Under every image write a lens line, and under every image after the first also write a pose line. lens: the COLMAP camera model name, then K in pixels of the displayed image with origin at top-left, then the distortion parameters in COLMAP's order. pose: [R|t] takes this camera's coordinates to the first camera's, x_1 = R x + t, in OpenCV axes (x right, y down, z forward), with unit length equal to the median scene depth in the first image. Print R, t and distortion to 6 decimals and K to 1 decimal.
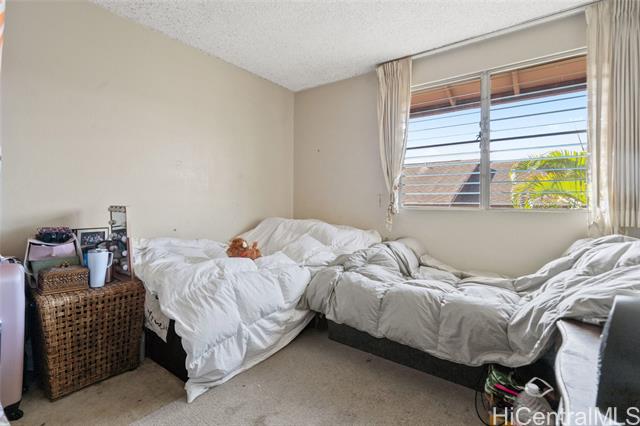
lens RADIAL K [[293.7, 0, 319.4], [0, 293.7, 207.8], [0, 0, 1]] dist [0.003167, -0.000110]
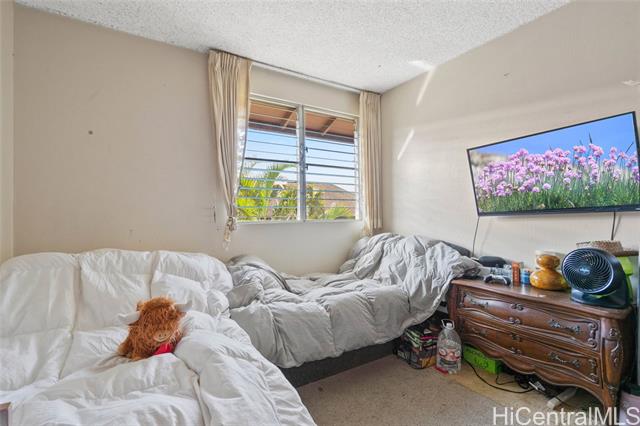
lens RADIAL K [[293.7, 0, 319.8], [0, 293.7, 214.7], [0, 0, 1]] dist [0.003167, -0.000110]
pose [[0.364320, -0.014860, 0.931155, -0.535516], [0.029531, 0.999554, 0.004397, -0.025076], [-0.930805, 0.025896, 0.364596, 0.509867]]
